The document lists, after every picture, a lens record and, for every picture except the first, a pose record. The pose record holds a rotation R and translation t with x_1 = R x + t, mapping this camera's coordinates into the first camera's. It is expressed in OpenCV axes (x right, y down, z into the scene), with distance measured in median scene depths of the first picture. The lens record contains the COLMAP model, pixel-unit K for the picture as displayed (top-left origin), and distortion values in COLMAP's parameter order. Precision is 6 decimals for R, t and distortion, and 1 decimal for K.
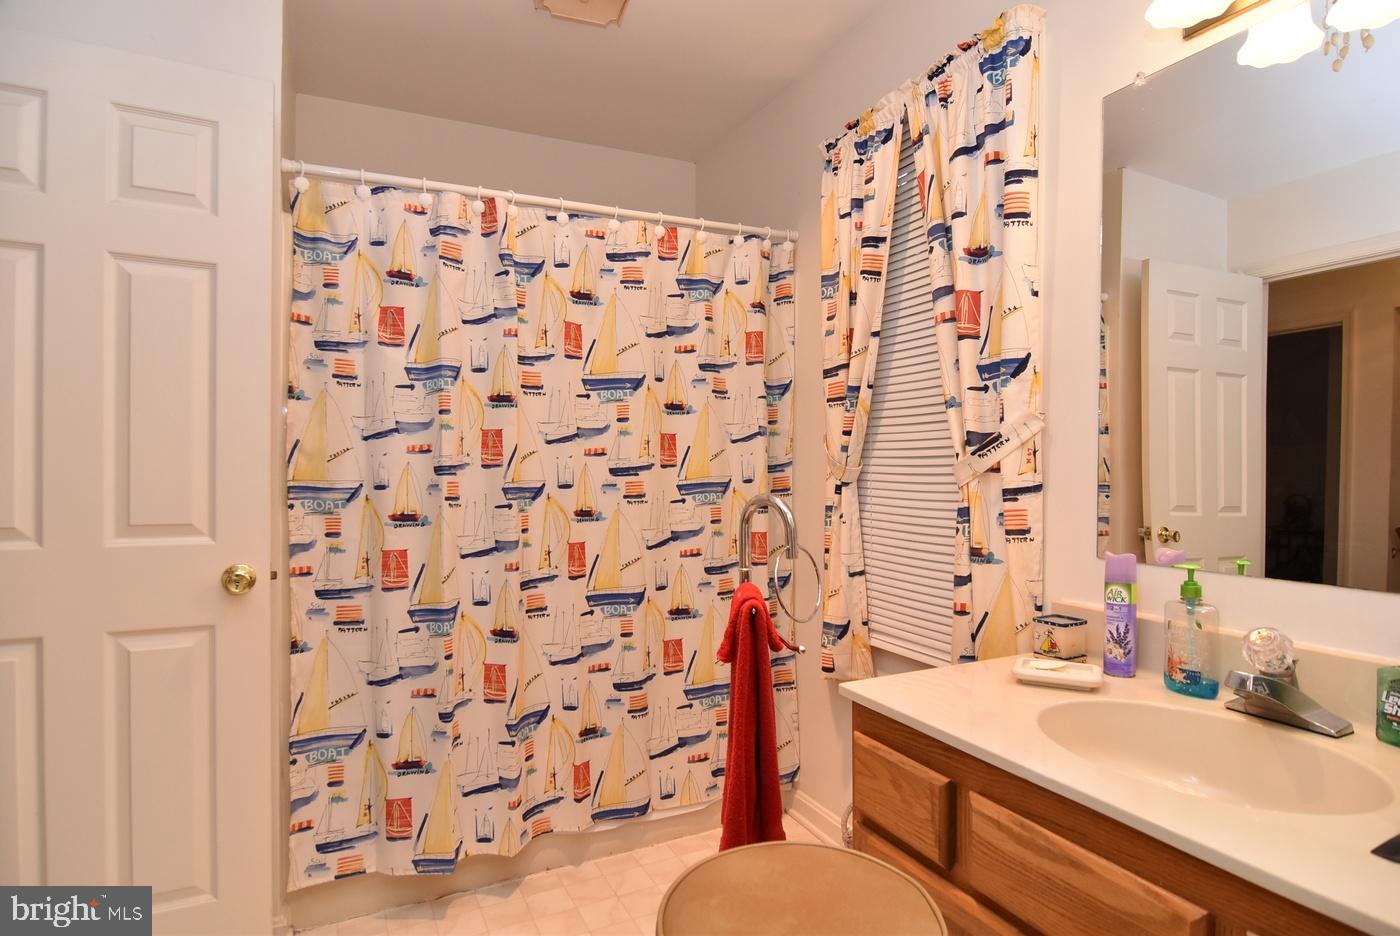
lens RADIAL K [[755.8, 0, 703.8], [0, 755.8, 474.7], [0, 0, 1]] dist [-0.003984, -0.006376]
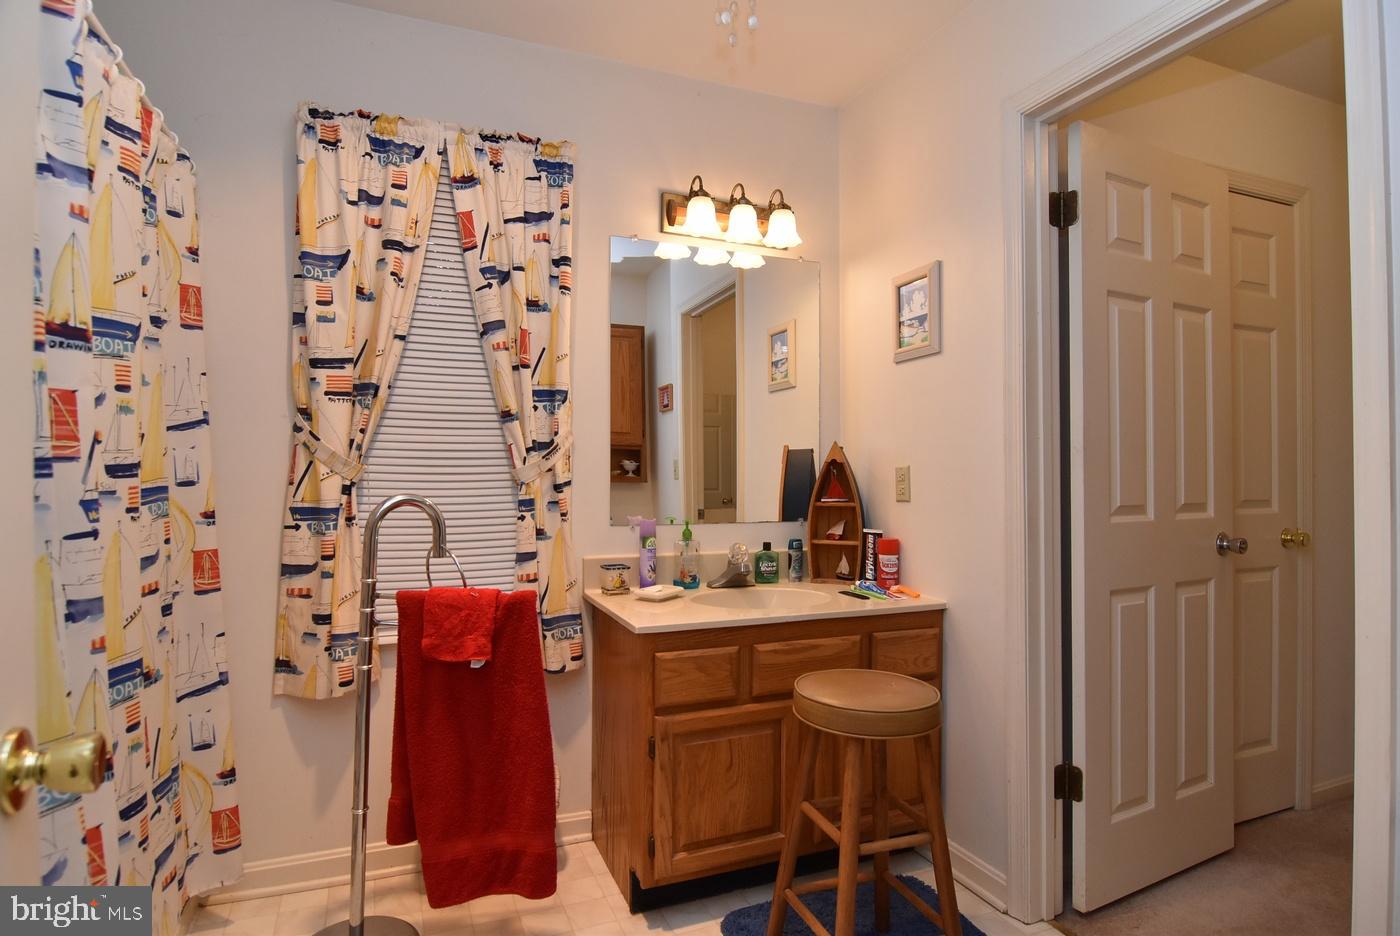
lens RADIAL K [[755.8, 0, 703.8], [0, 755.8, 474.7], [0, 0, 1]] dist [-0.003984, -0.006376]
pose [[0.058992, -0.002249, 0.998256, -0.866932], [0.005720, 0.999982, 0.001915, 0.001312], [-0.998242, 0.005597, 0.059004, 0.590875]]
